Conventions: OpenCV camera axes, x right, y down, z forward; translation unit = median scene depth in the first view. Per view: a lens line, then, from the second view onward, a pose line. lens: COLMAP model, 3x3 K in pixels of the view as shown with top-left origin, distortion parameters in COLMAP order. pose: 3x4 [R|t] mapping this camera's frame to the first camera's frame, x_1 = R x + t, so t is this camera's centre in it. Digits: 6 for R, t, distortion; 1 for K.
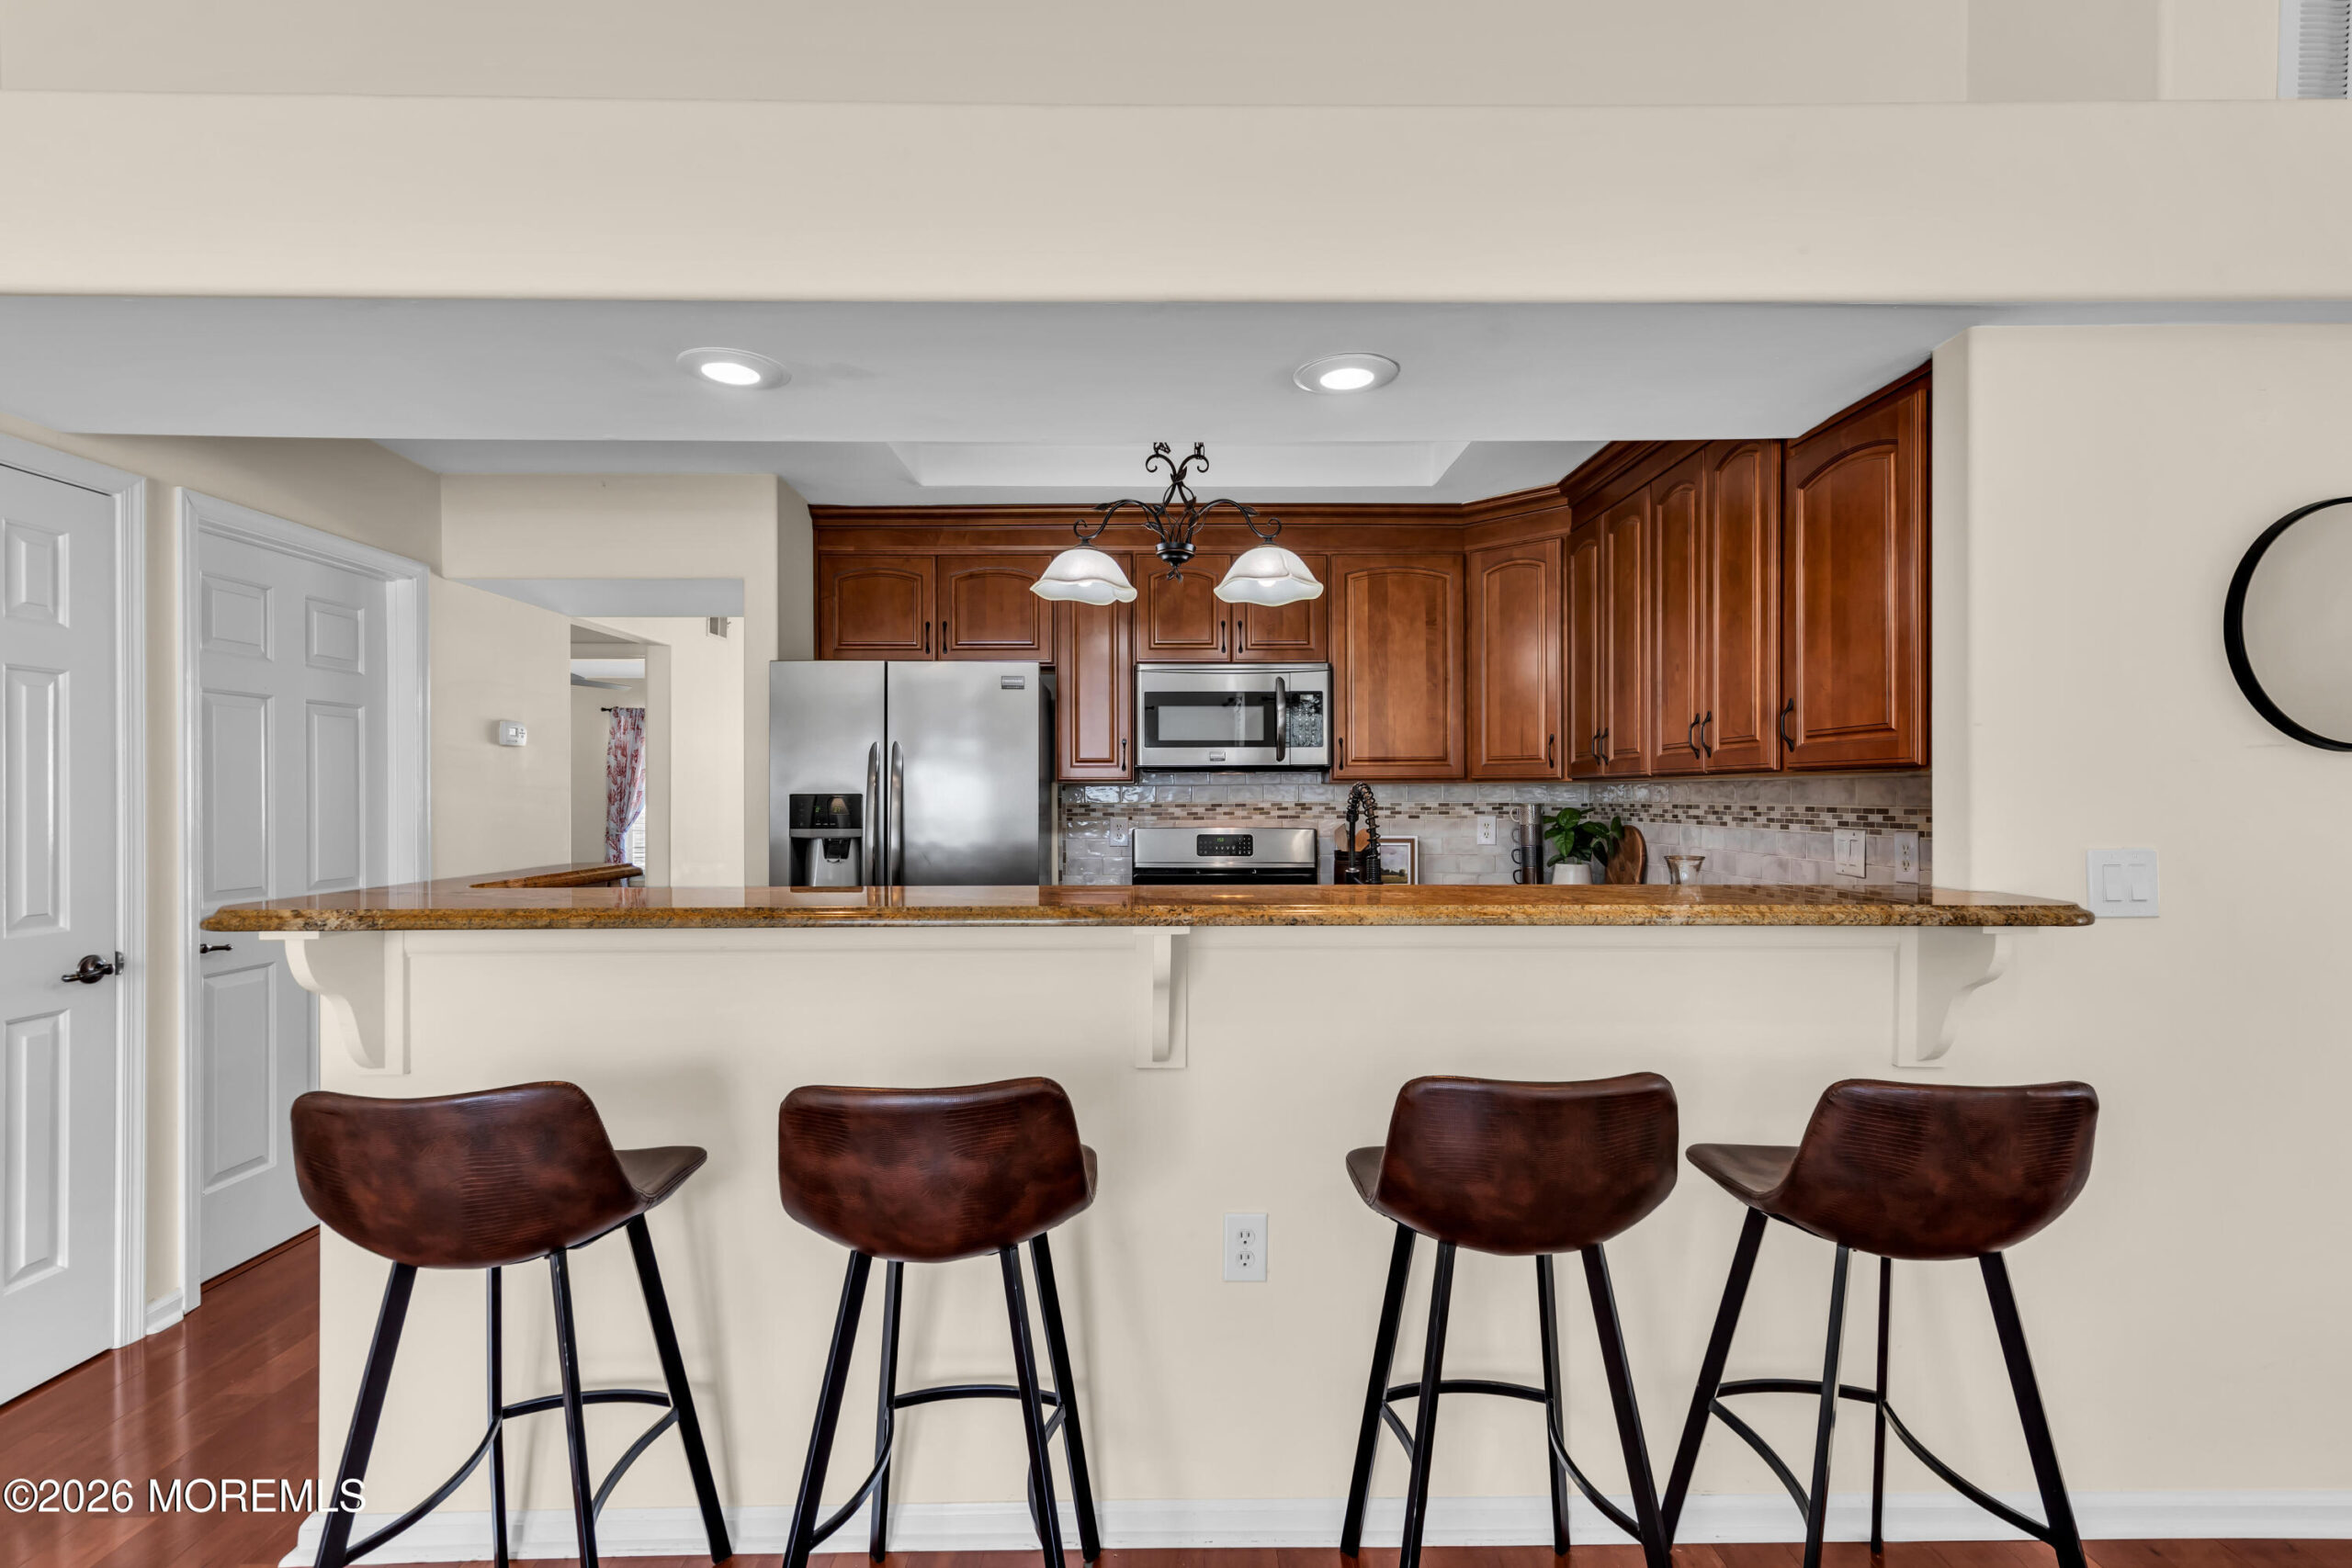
lens RADIAL K [[1066.0, 0, 1197.0], [0, 1066.0, 800.5], [0, 0, 1]] dist [-0.001780, 0.003827]
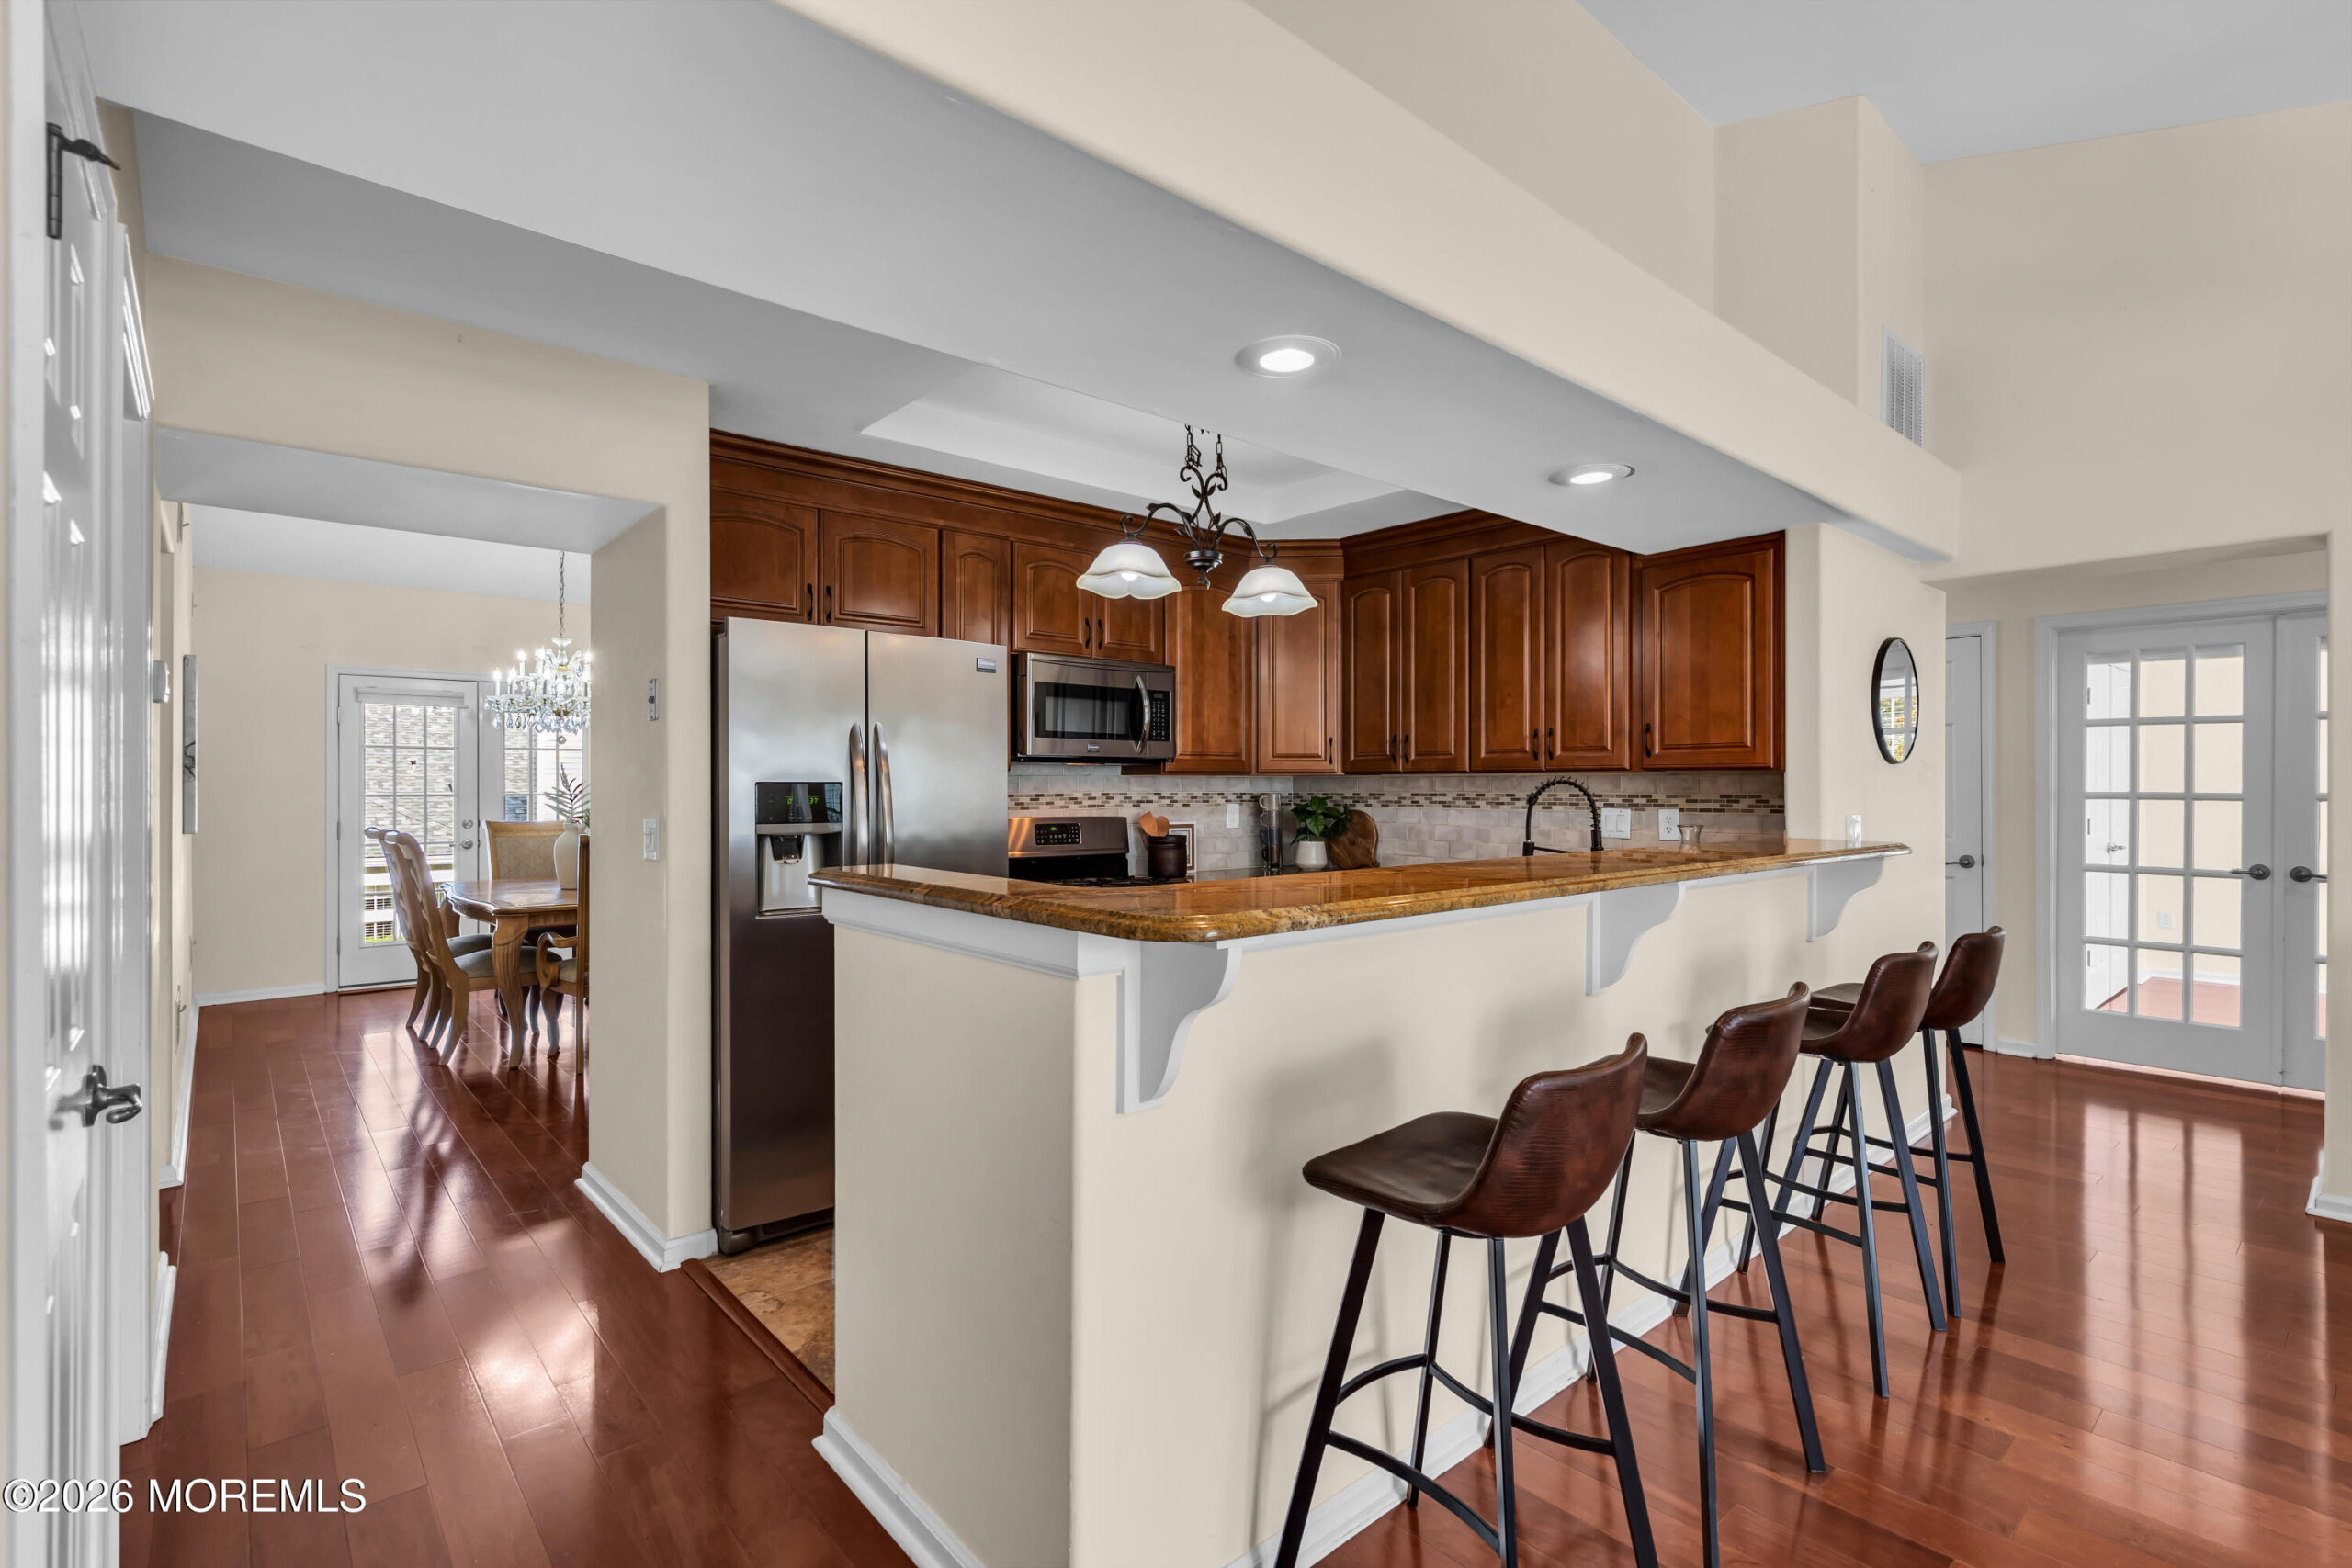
lens RADIAL K [[1066.0, 0, 1180.5], [0, 1066.0, 785.0], [0, 0, 1]] dist [-0.001780, 0.003827]
pose [[0.771182, 0.002990, 0.636608, -0.664895], [0.002120, 0.999971, -0.007265, 0.002729], [-0.636611, 0.006952, 0.771153, 0.167603]]
